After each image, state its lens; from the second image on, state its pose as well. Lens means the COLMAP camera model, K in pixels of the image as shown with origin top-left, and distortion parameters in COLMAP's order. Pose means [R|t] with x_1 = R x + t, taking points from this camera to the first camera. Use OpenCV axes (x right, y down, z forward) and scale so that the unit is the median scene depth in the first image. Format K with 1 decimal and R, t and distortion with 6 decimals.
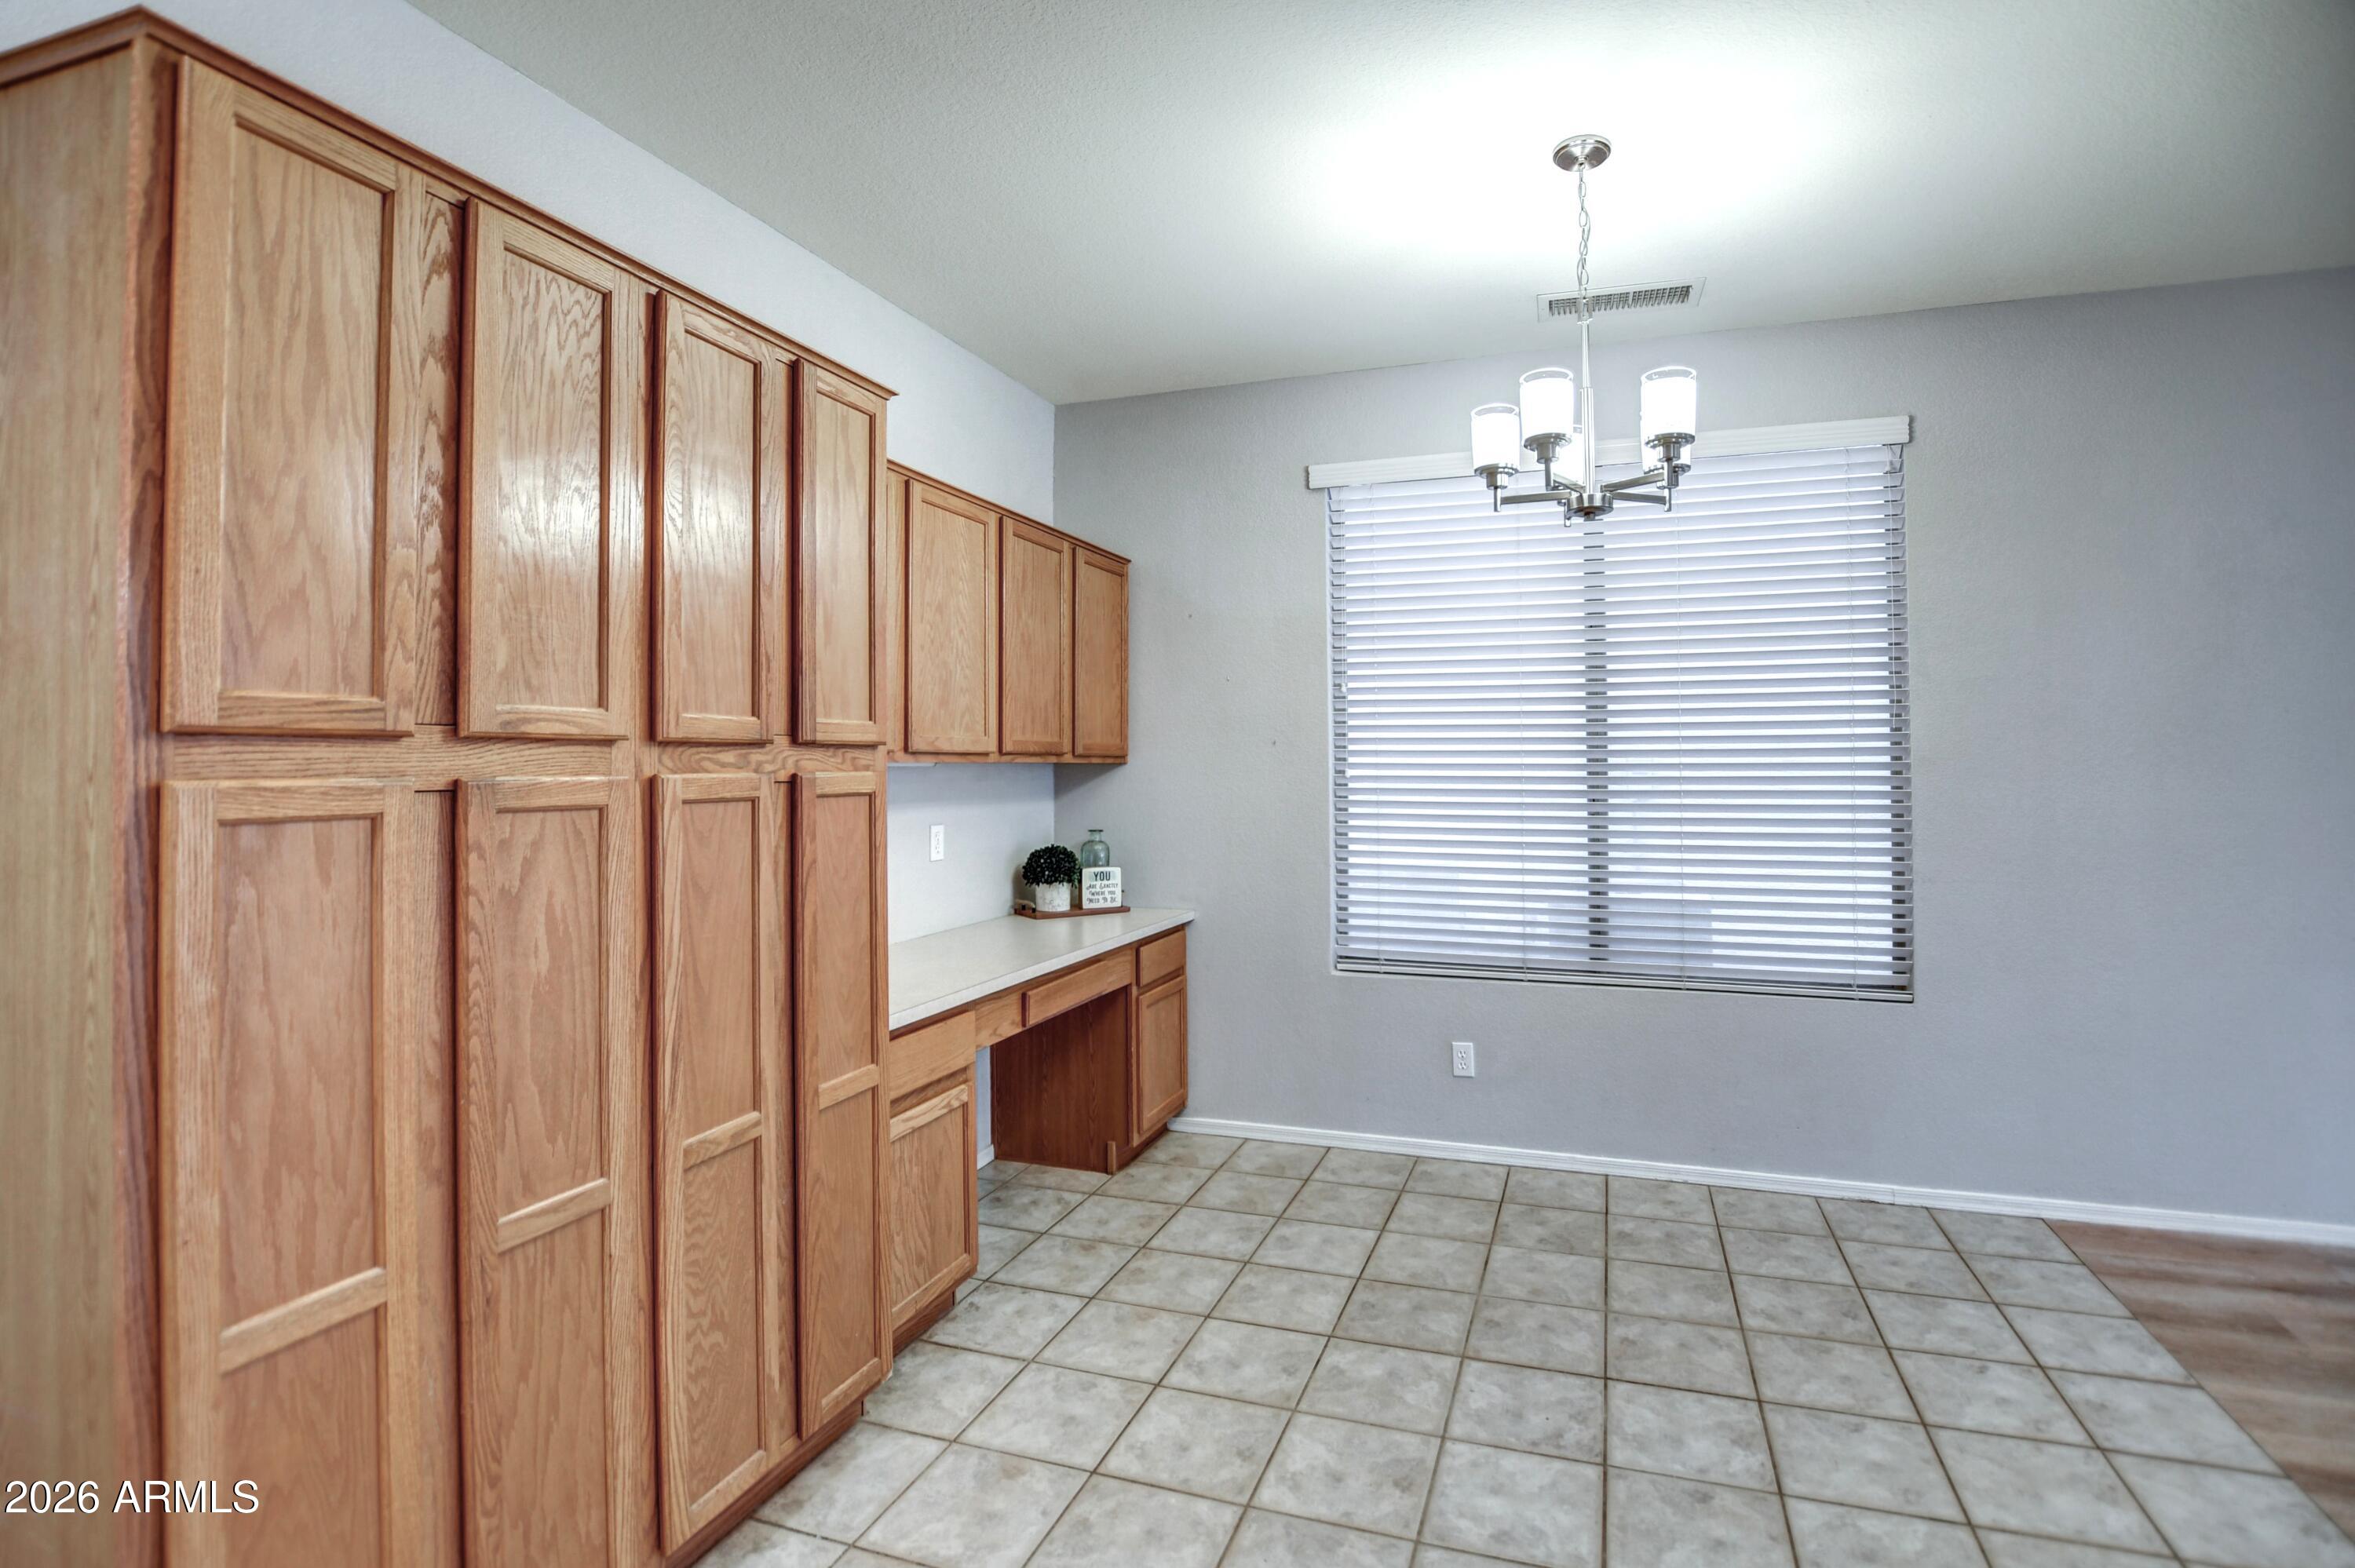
lens RADIAL K [[1082.1, 0, 1275.2], [0, 1082.1, 743.8], [0, 0, 1]] dist [-0.025413, 0.000447]
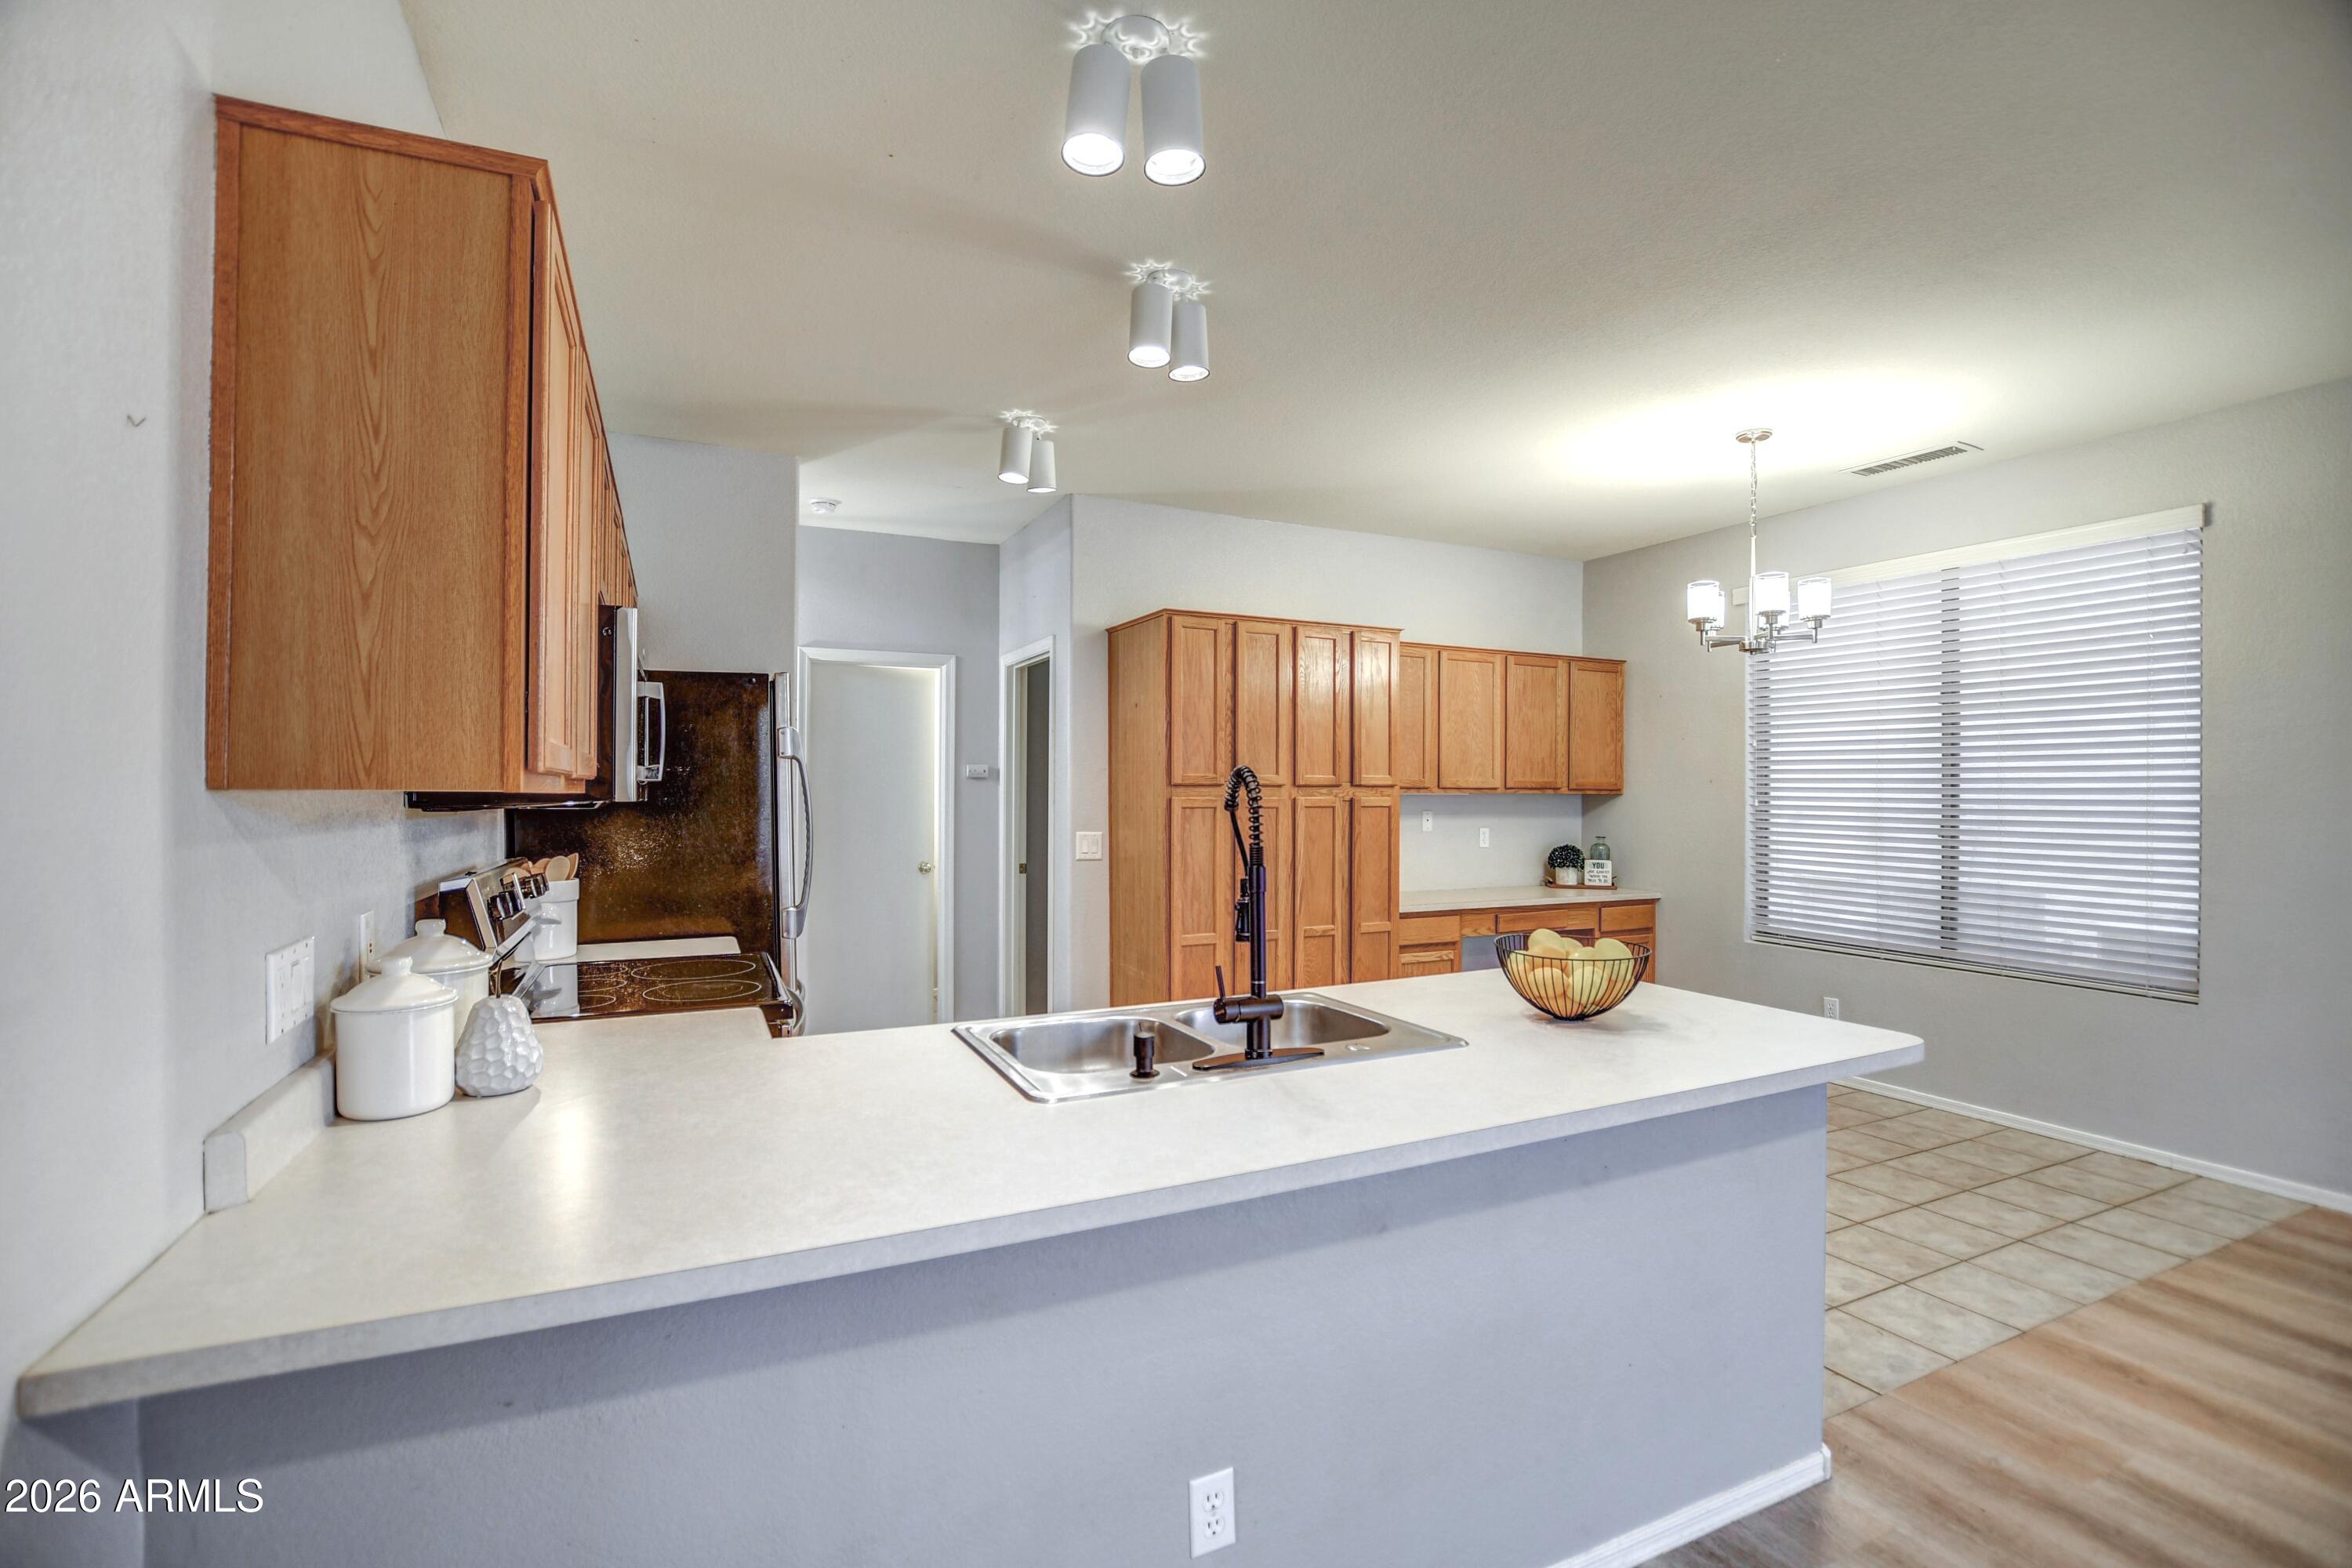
lens RADIAL K [[1064.0, 0, 1189.0], [0, 1064.0, 793.1], [0, 0, 1]] dist [-0.025903, 0.000296]
pose [[0.690338, 0.010826, -0.723406, 1.054425], [0.005277, 0.999786, 0.019999, -0.033392], [0.723468, -0.017623, 0.690133, -0.960824]]
